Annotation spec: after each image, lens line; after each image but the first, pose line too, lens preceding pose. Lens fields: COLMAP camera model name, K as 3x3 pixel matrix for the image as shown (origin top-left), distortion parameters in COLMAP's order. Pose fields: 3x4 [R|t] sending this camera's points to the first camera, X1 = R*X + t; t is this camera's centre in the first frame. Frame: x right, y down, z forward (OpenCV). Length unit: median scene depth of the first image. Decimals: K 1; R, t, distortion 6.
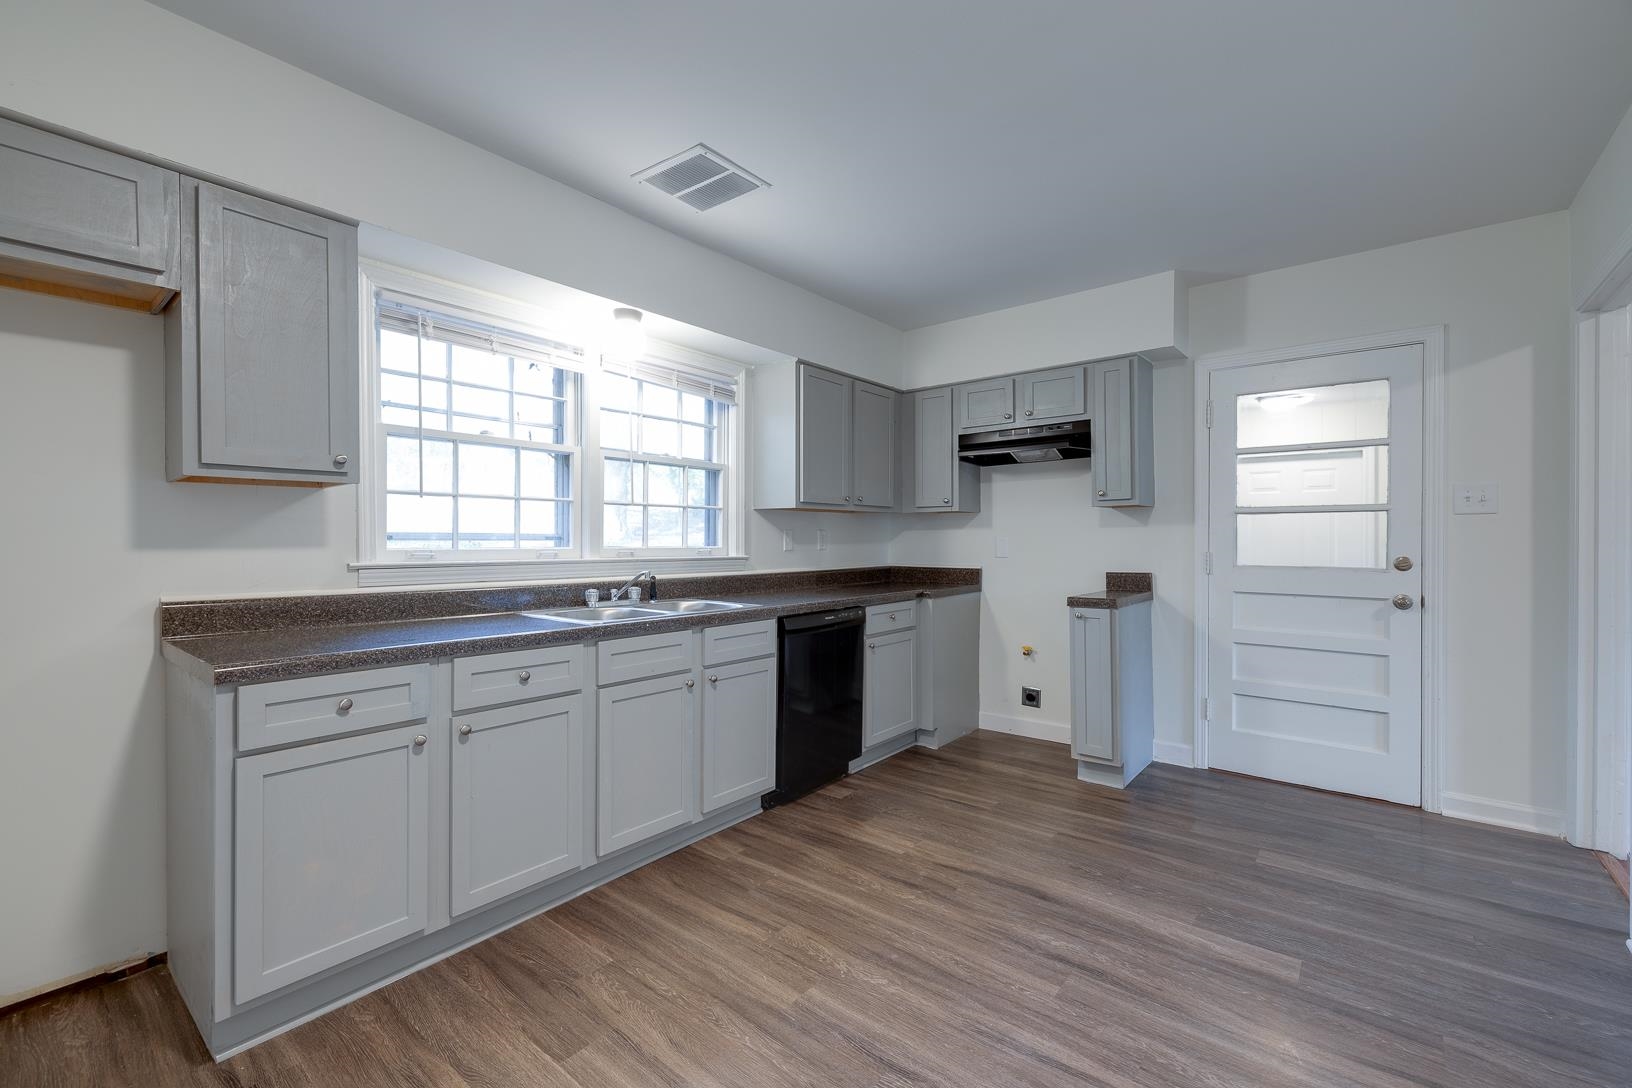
lens RADIAL K [[695.3, 0, 816.0], [0, 695.3, 544.0], [0, 0, 1]] dist [0.000563, 0.000319]
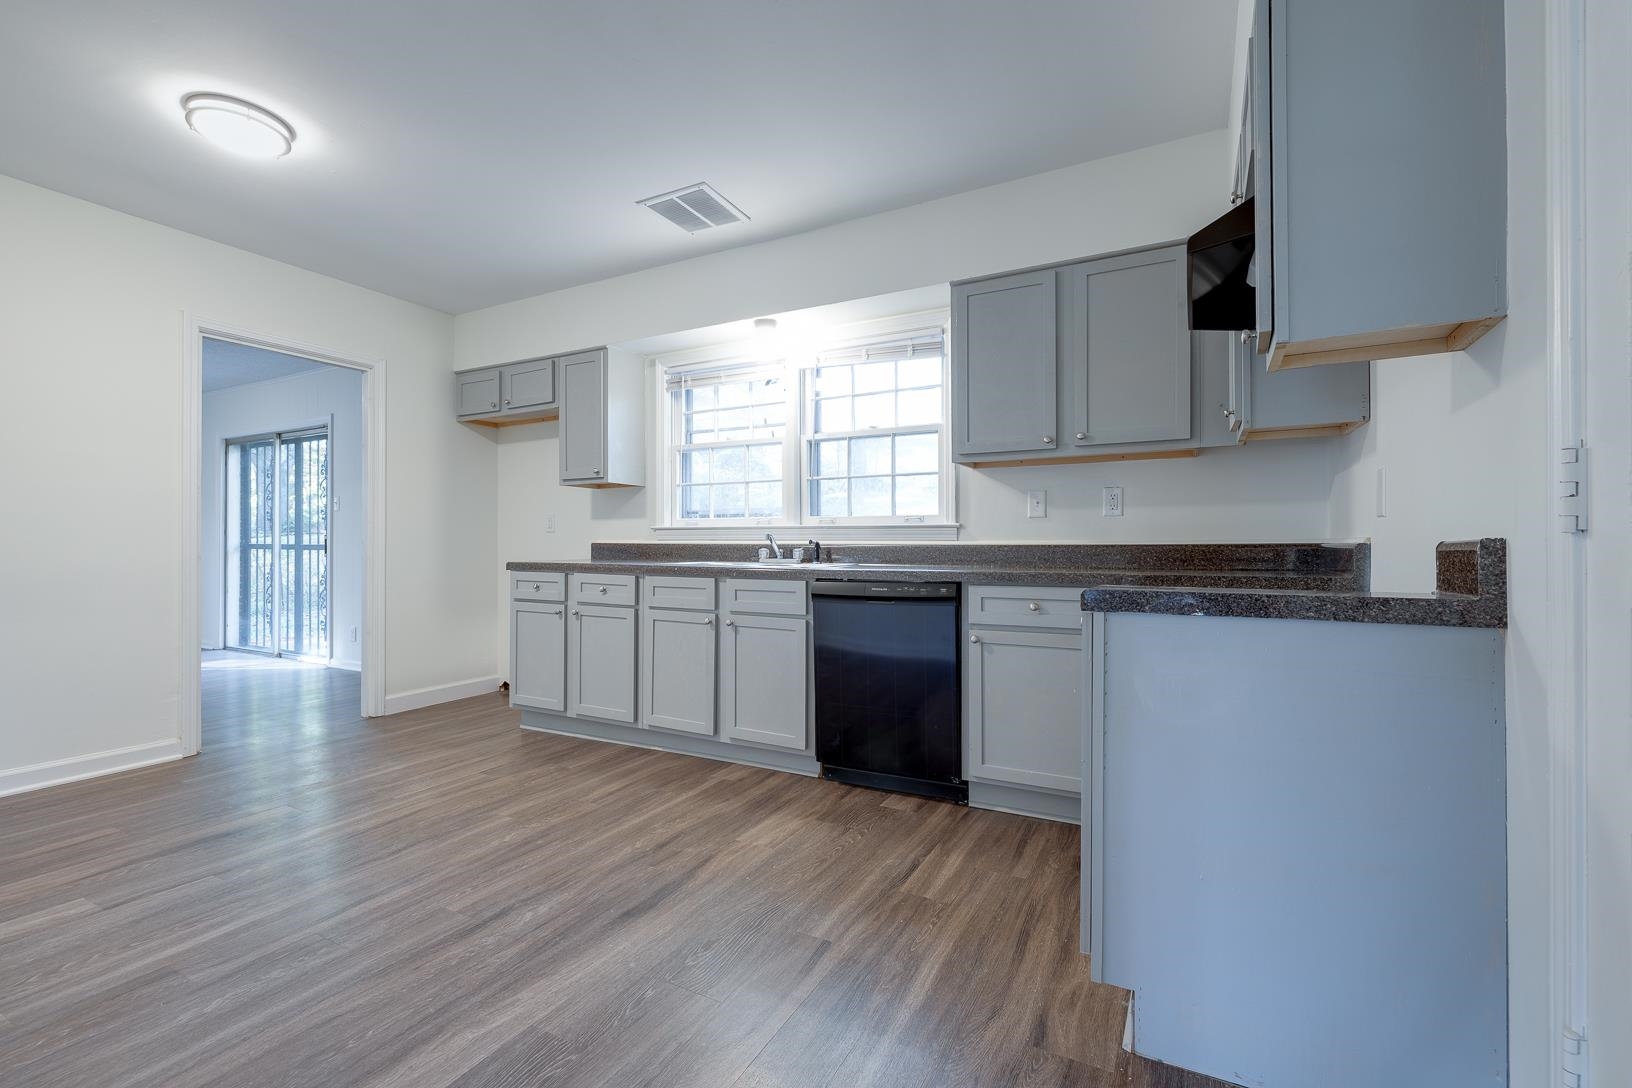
lens RADIAL K [[695.3, 0, 816.0], [0, 695.3, 544.0], [0, 0, 1]] dist [0.000563, 0.000319]
pose [[0.190861, -0.003012, -0.981612, 1.089613], [-0.008054, 0.999957, -0.004634, 0.071690], [0.981584, 0.008791, 0.190829, 0.985777]]
